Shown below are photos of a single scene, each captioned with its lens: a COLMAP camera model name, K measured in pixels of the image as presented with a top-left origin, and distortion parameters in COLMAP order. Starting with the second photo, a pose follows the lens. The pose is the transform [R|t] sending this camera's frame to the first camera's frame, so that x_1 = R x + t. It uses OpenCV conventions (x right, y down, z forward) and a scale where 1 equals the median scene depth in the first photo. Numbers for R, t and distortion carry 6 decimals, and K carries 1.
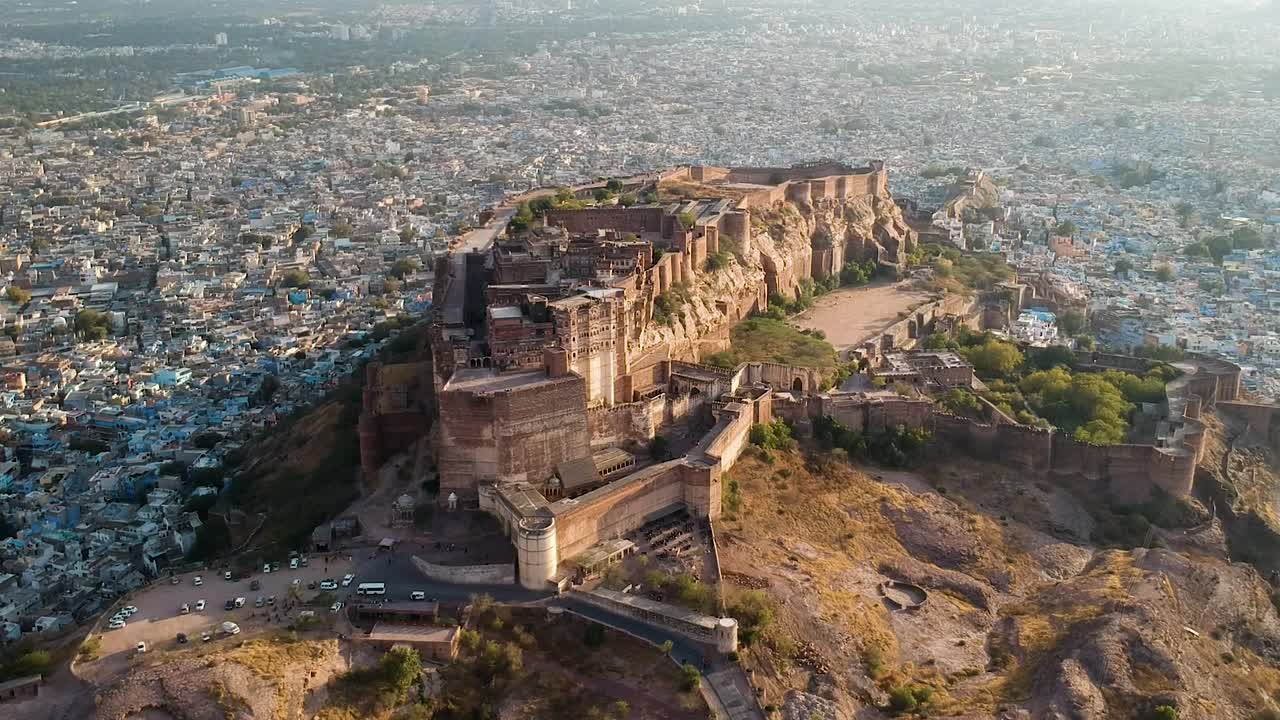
lens RADIAL K [[1268.5, 0, 640.6], [0, 1268.5, 343.0], [0, 0, 1]] dist [0.078270, -0.223524]
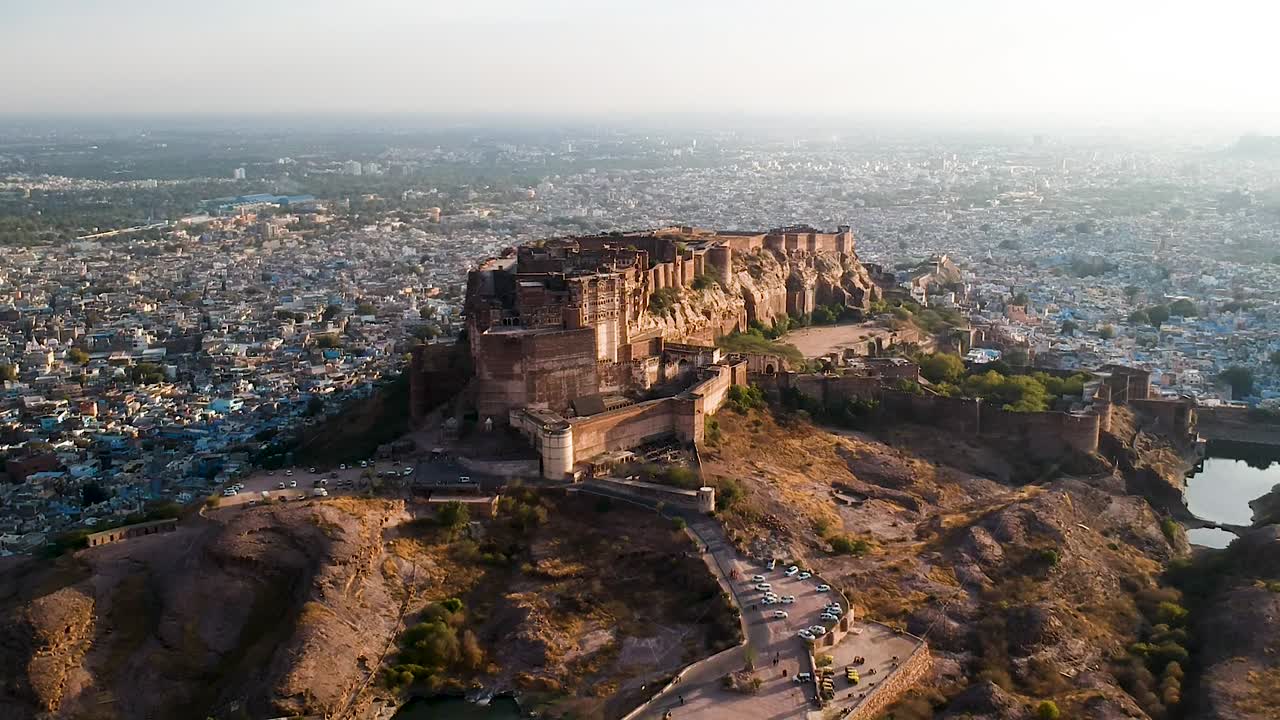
lens RADIAL K [[1276.2, 0, 640.0], [0, 1276.2, 360.0], [0, 0, 1]] dist [0.139761, -0.487123]
pose [[0.999998, -0.000684, 0.001765, -0.000672], [0.000873, 0.994025, -0.109146, 0.115291], [-0.001680, 0.109148, 0.994024, -0.149746]]
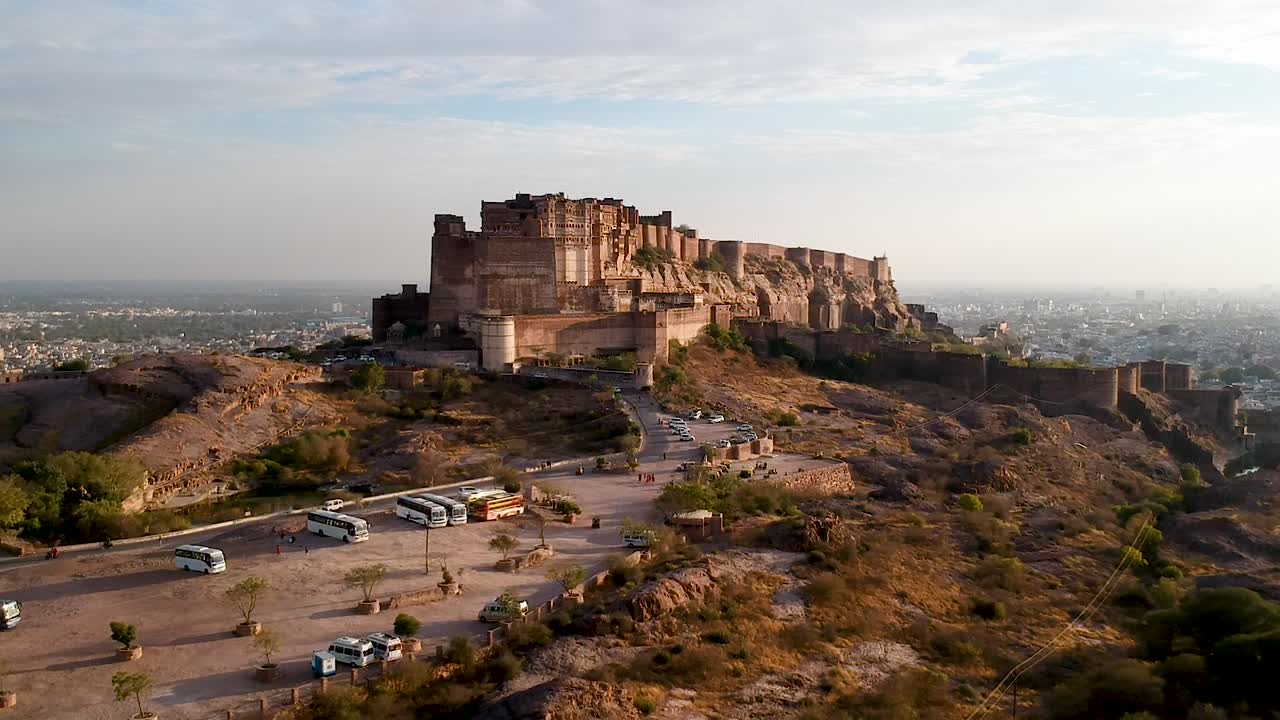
lens RADIAL K [[1276.2, 0, 640.0], [0, 1276.2, 360.0], [0, 0, 1]] dist [0.139761, -0.487123]
pose [[0.996191, 0.012376, -0.086310, 0.083641], [-0.033777, 0.967361, -0.251141, 0.257745], [0.080385, 0.253100, 0.964095, -0.075344]]
